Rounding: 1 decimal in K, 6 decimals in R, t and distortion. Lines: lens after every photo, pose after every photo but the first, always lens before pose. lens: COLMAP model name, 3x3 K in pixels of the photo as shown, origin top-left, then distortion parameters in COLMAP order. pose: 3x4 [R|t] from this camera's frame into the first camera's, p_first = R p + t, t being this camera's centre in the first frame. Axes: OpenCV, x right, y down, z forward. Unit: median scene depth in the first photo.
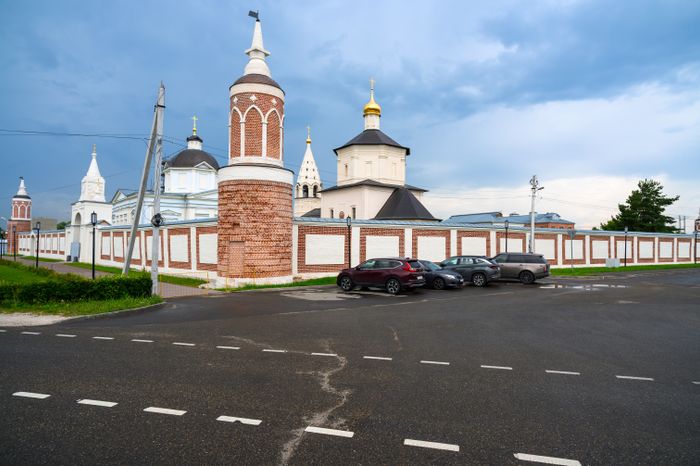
lens RADIAL K [[418.5, 0, 350.0], [0, 418.5, 225.6], [0, 0, 1]] dist [-0.001633, -0.003618]
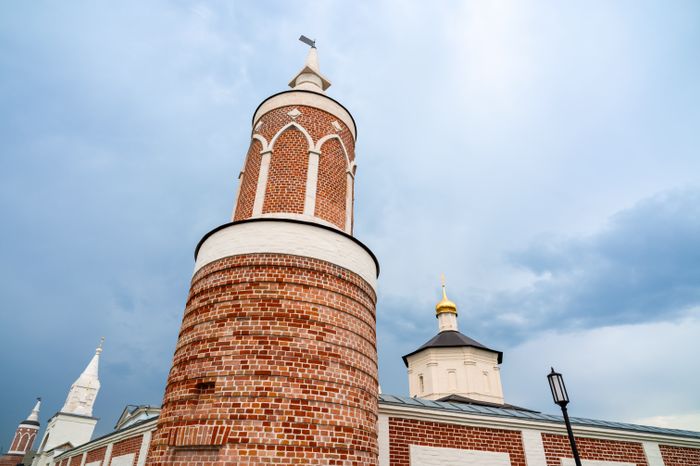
lens RADIAL K [[418.5, 0, 350.0], [0, 418.5, 225.6], [0, 0, 1]] dist [-0.001633, -0.003618]
pose [[0.991639, -0.055216, -0.116633, -0.117066], [-0.012568, 0.858210, -0.513145, 0.050640], [0.128429, 0.510320, 0.850341, 0.656250]]
